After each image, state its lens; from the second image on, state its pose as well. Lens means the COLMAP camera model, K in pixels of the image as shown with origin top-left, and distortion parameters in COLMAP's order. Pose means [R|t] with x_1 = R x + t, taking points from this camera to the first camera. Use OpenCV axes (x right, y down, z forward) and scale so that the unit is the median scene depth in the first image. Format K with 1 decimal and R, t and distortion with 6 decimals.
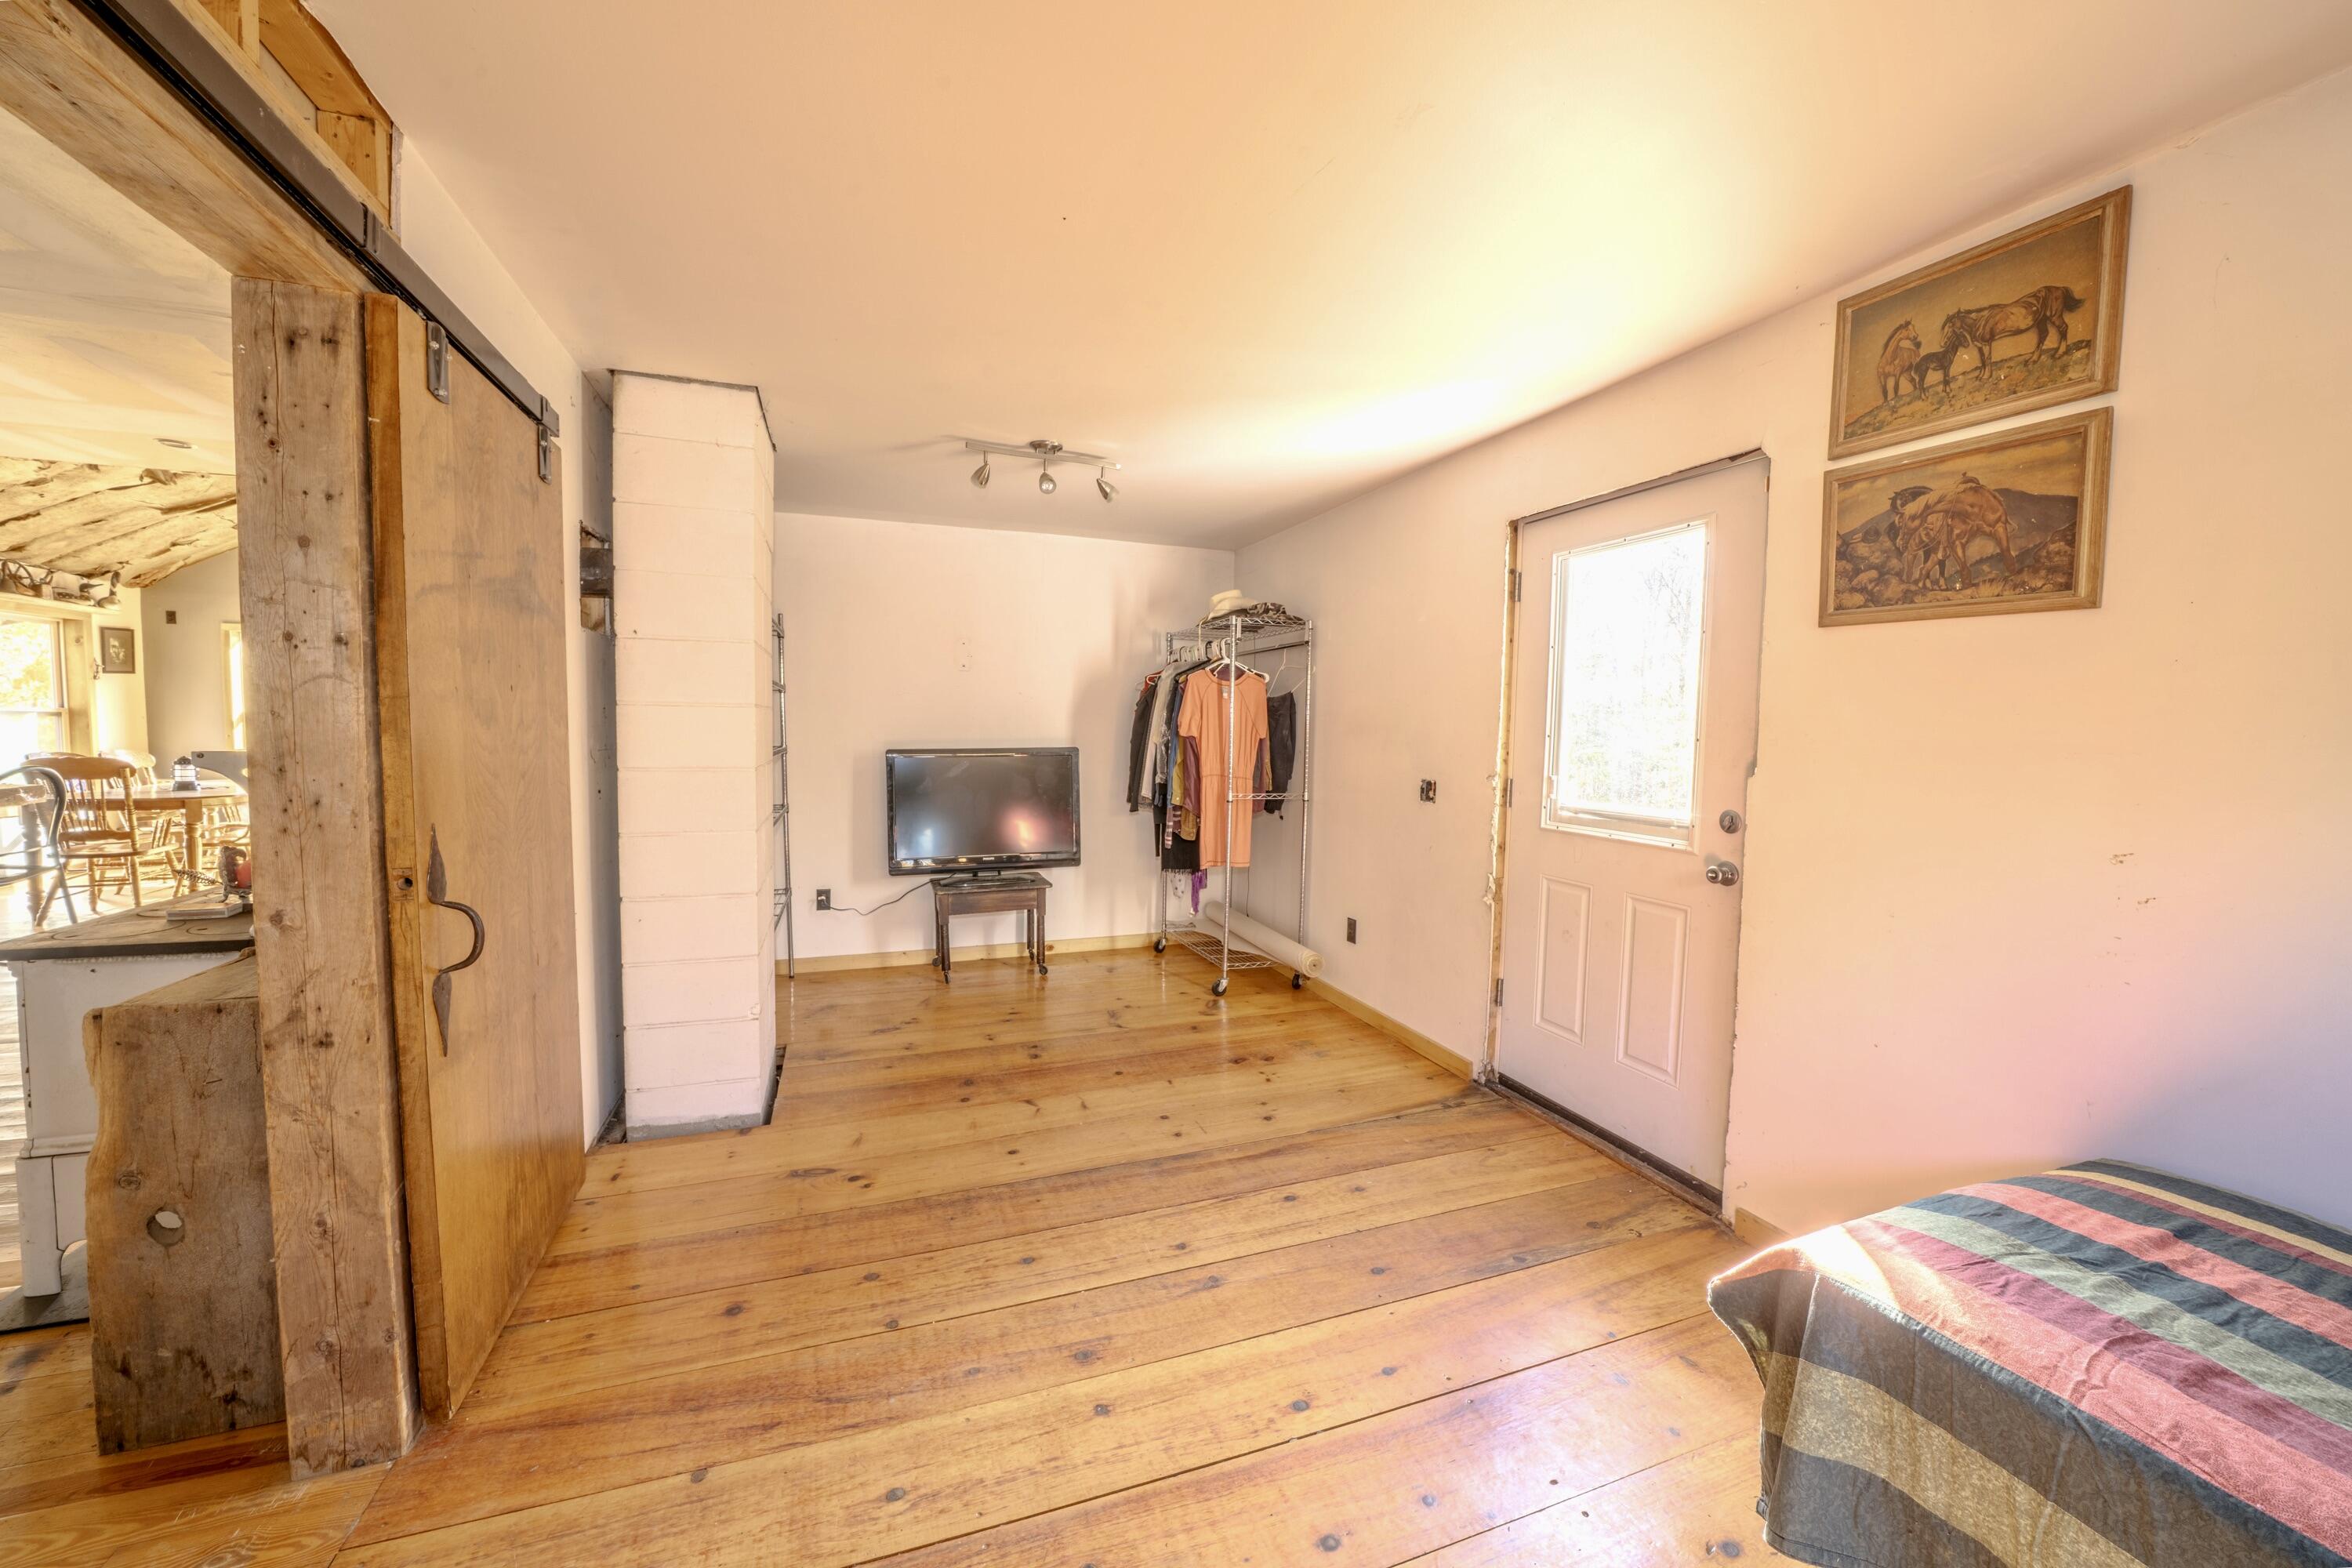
lens RADIAL K [[867.1, 0, 1160.8], [0, 867.1, 779.0], [0, 0, 1]] dist [-0.016111, 0.000068]
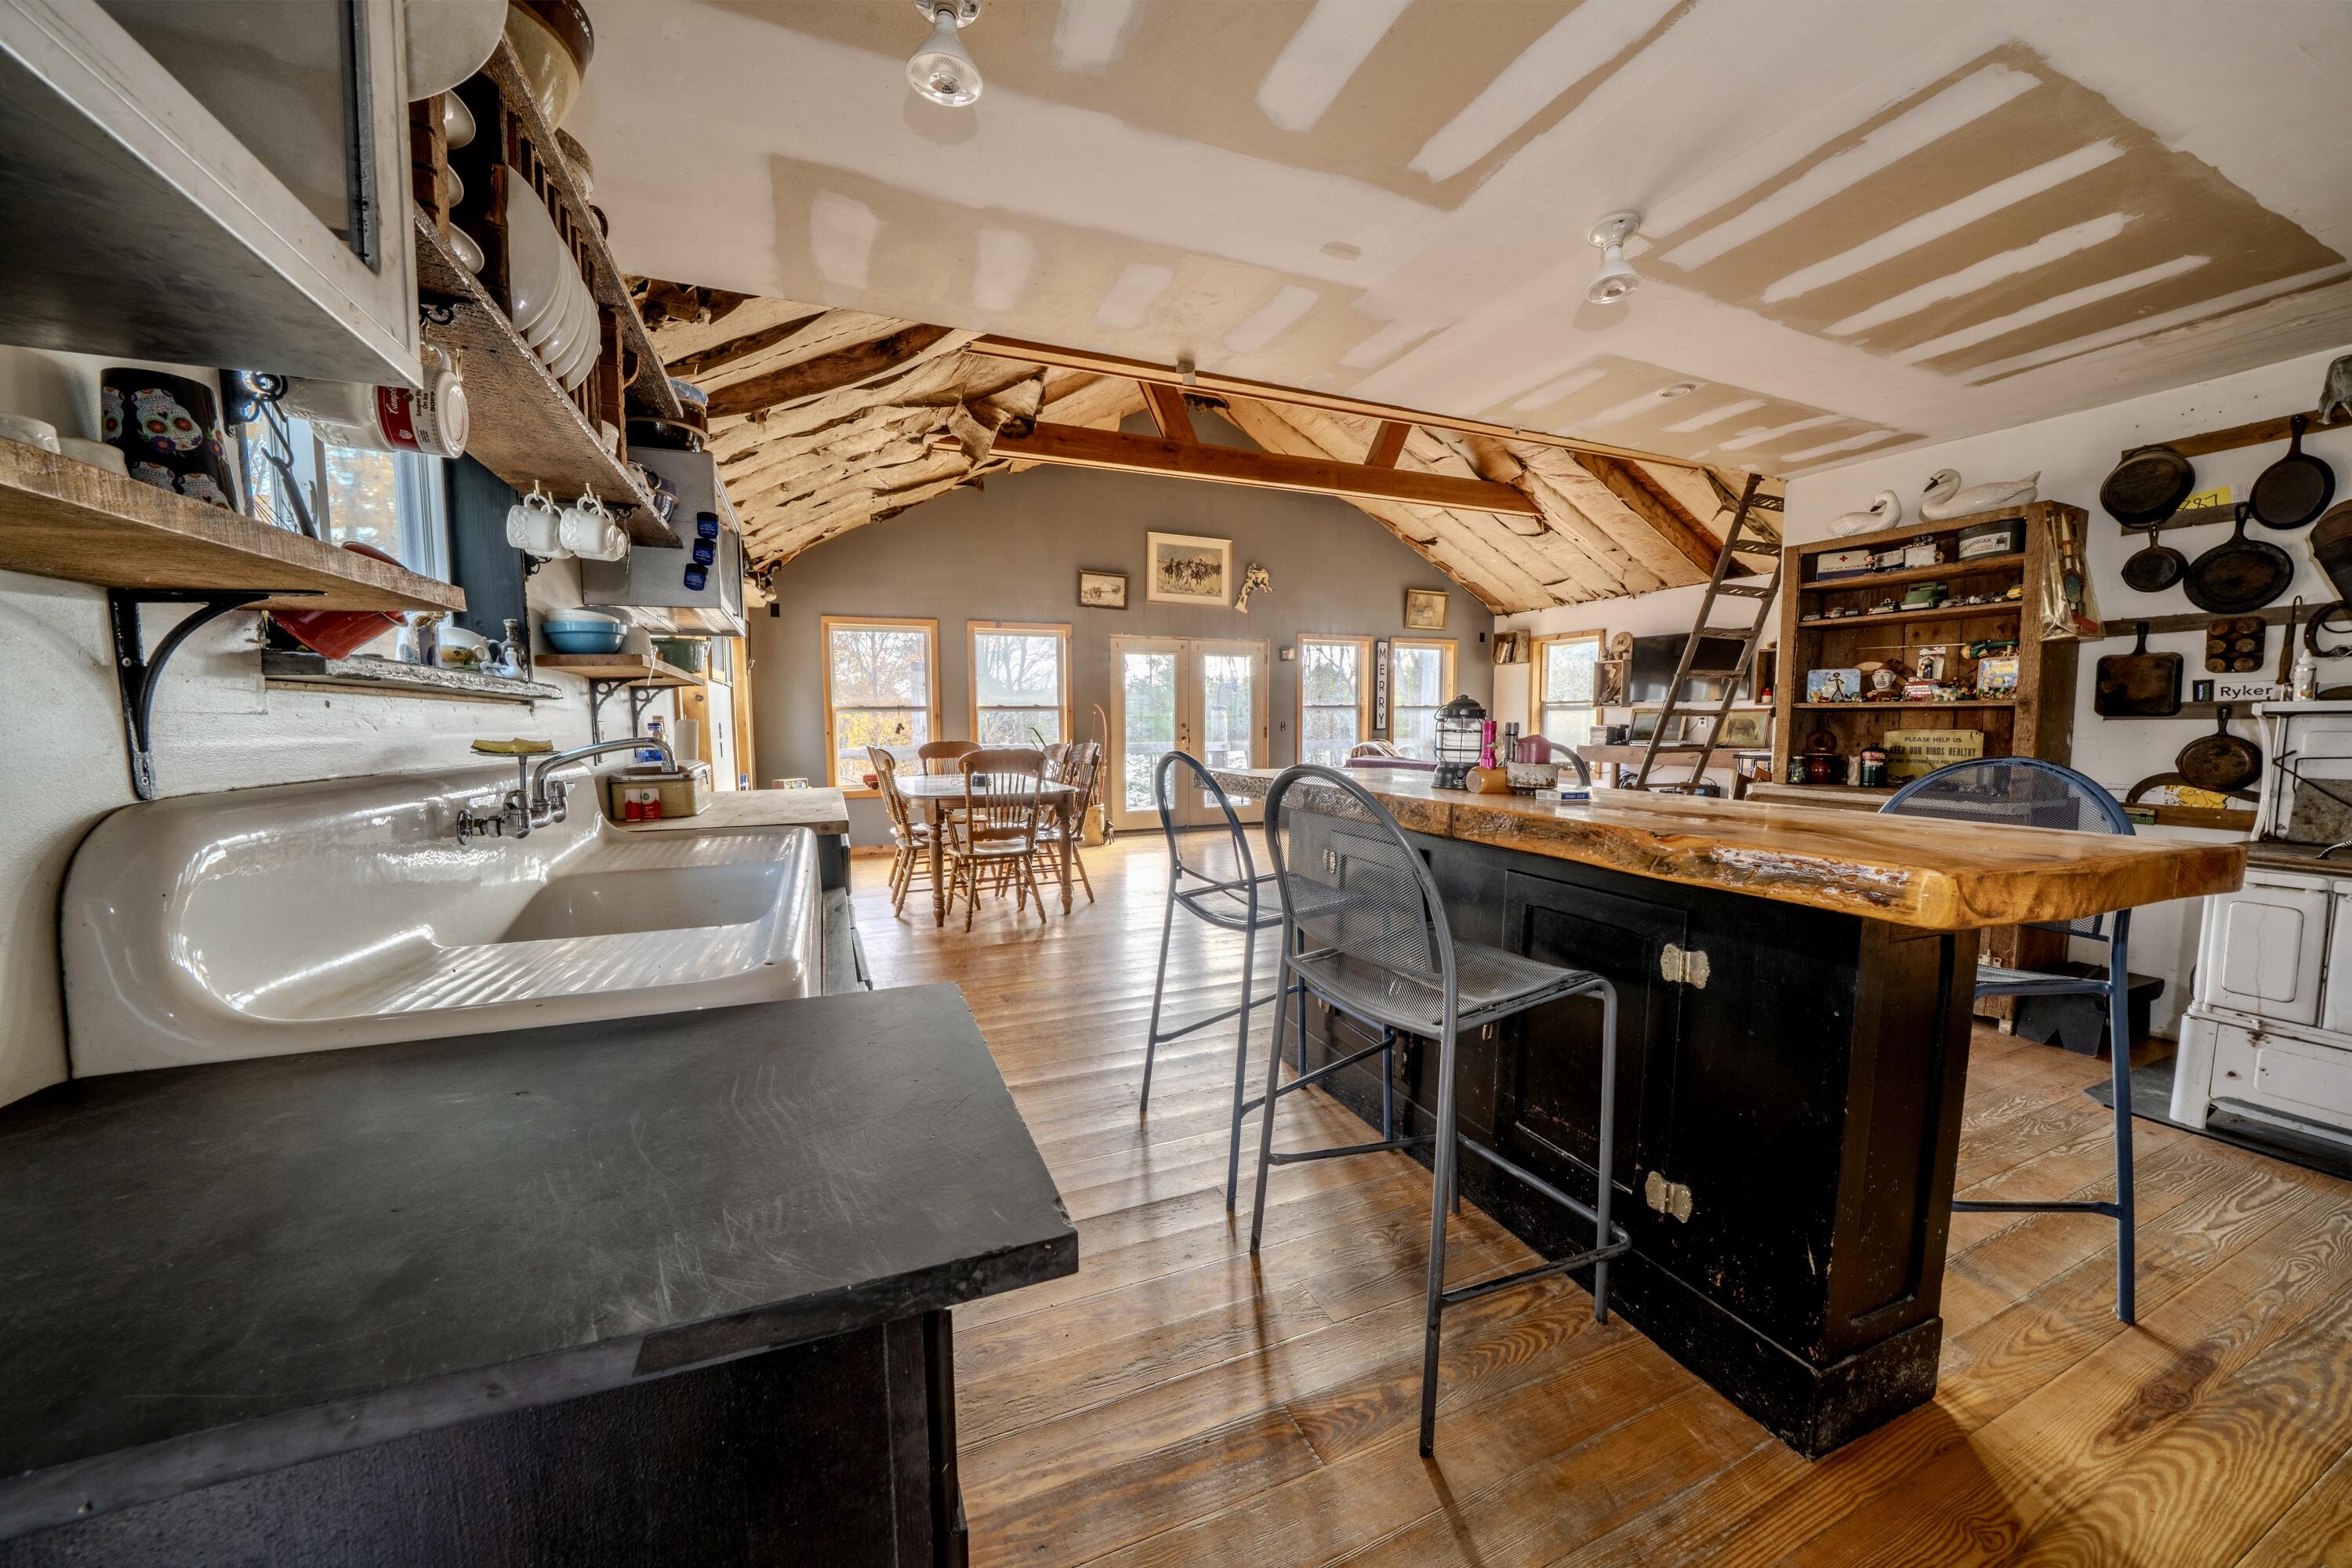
lens RADIAL K [[820.8, 0, 1162.2], [0, 820.8, 779.2], [0, 0, 1]] dist [-0.024271, 0.002764]
pose [[0.998241, -0.031245, 0.050383, -0.860443], [0.030709, 0.999464, 0.011380, 0.002969], [-0.050712, -0.009813, 0.998665, 0.060141]]
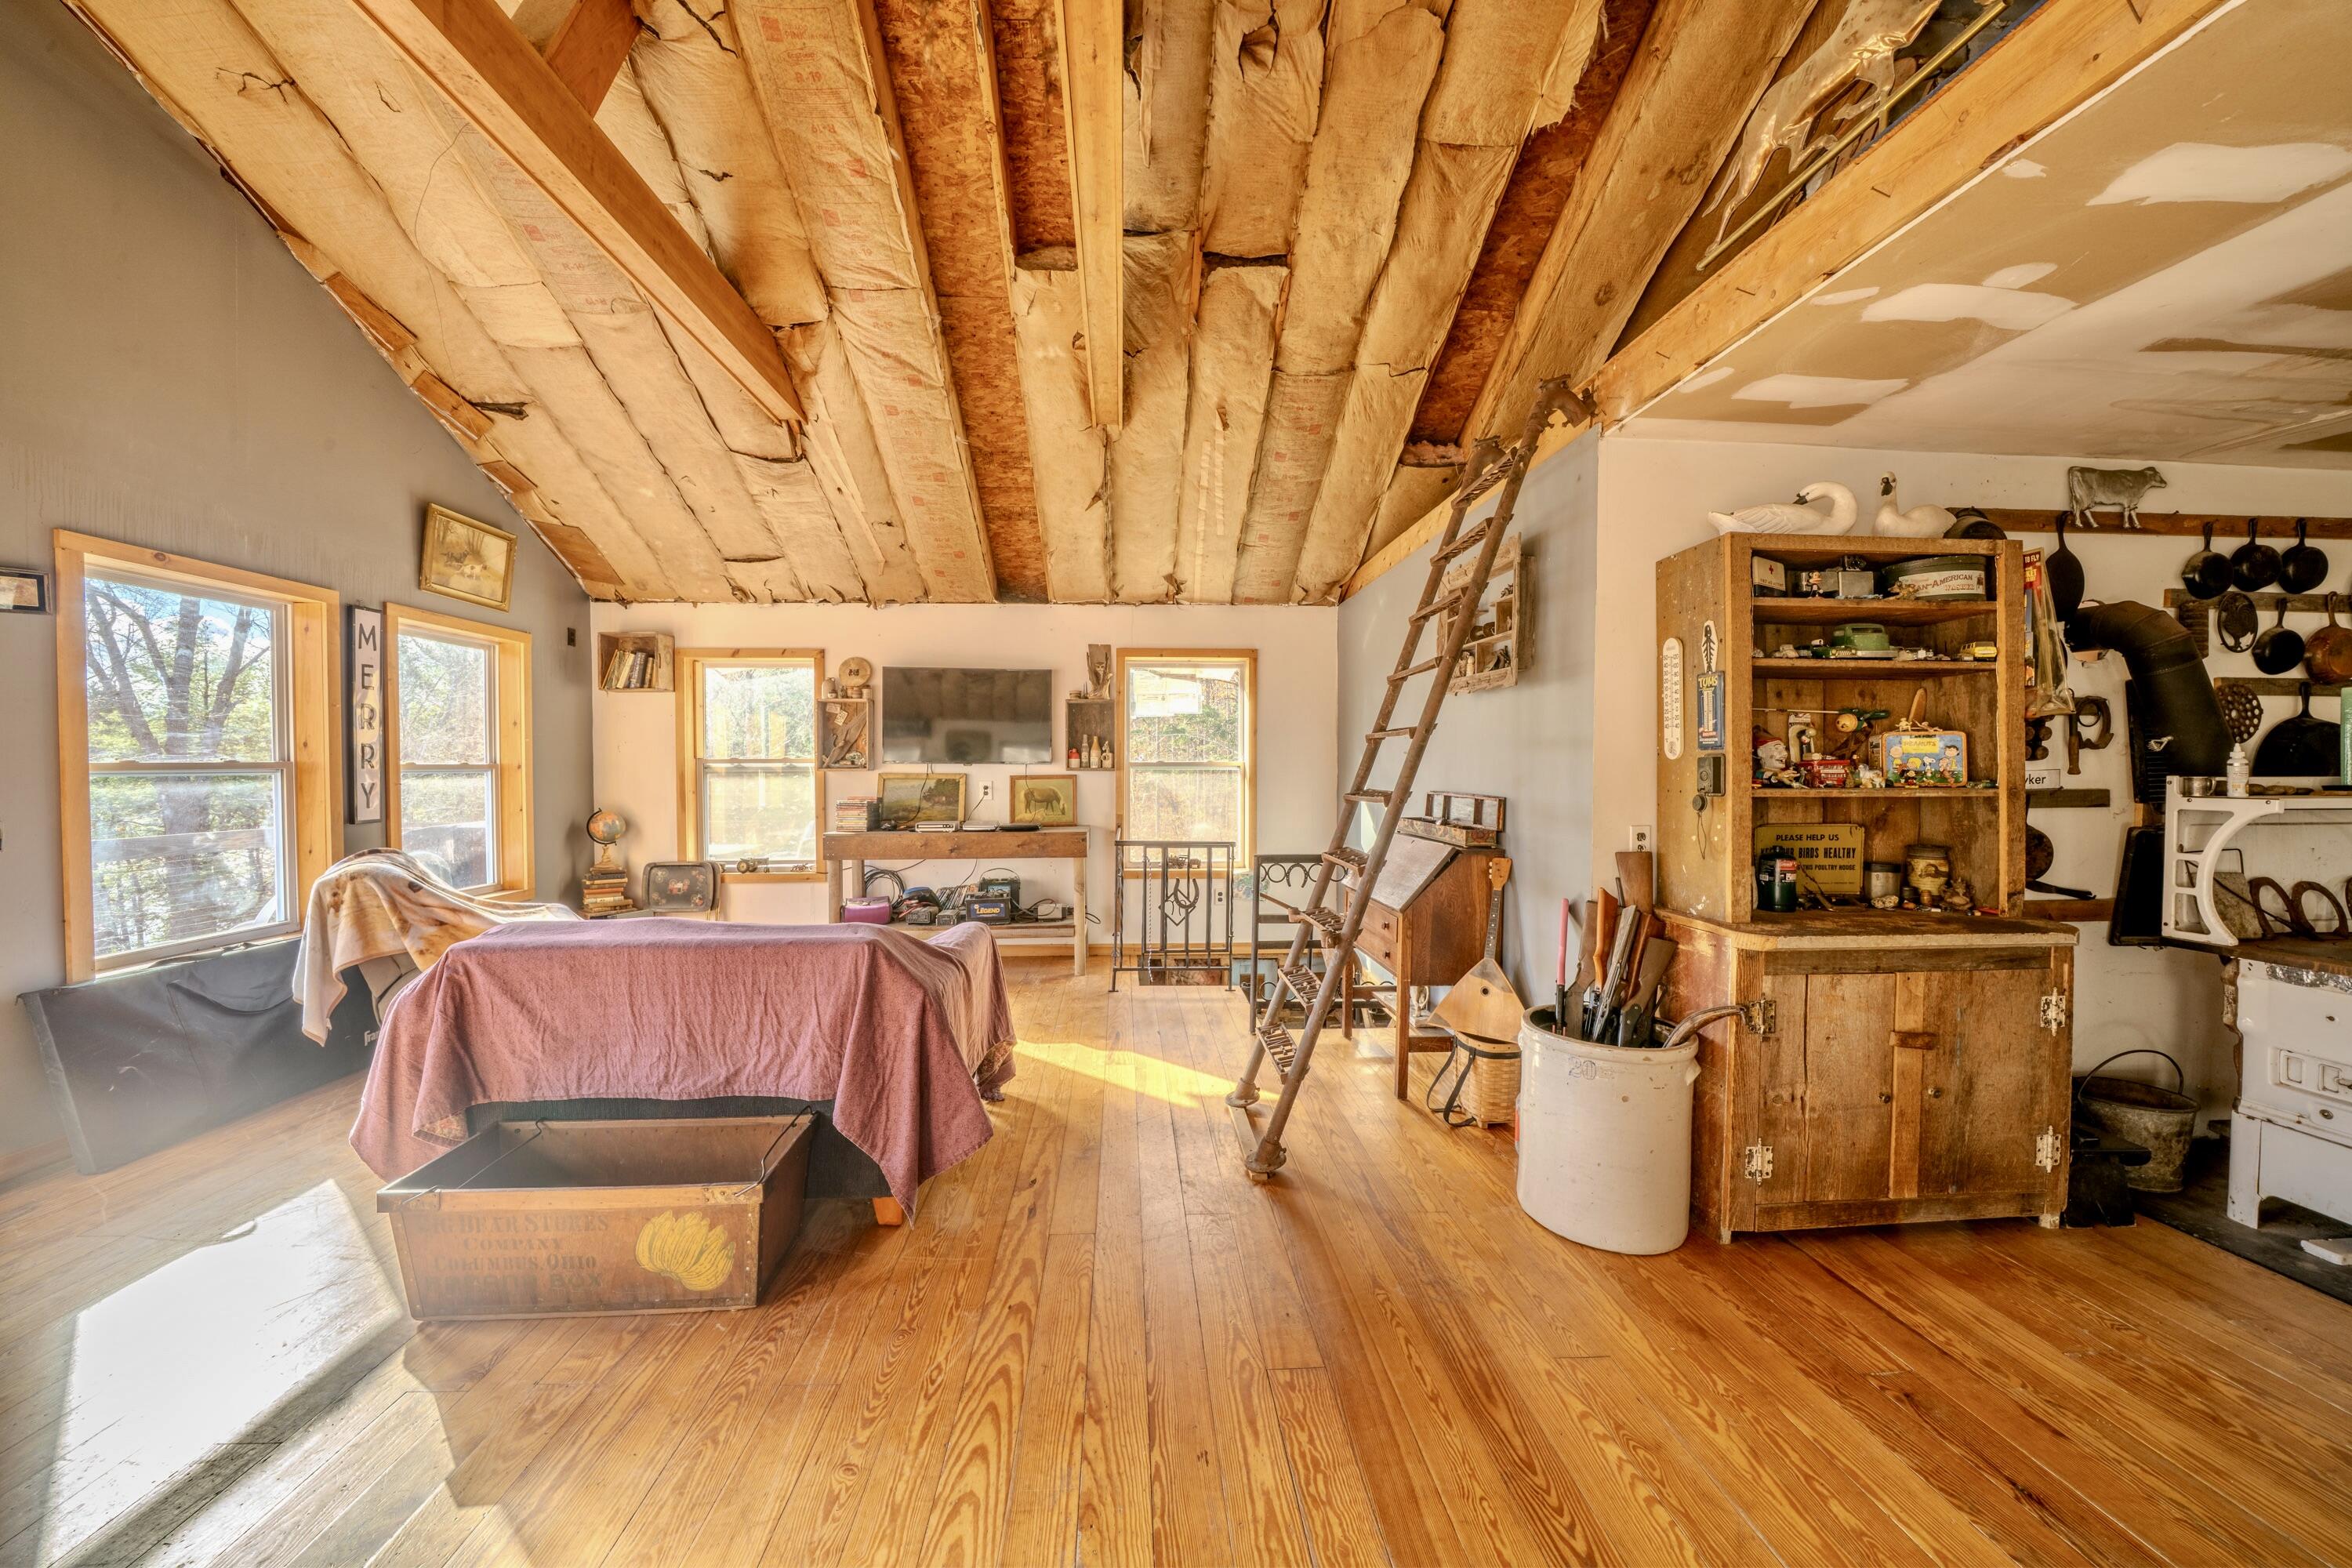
lens RADIAL K [[820.8, 0, 1162.2], [0, 820.8, 781.0], [0, 0, 1]] dist [-0.024271, 0.002764]
pose [[0.286391, -0.039710, 0.957290, -0.794483], [0.067079, 0.997520, 0.021311, -0.056751], [-0.955762, 0.058111, 0.288344, 0.728811]]
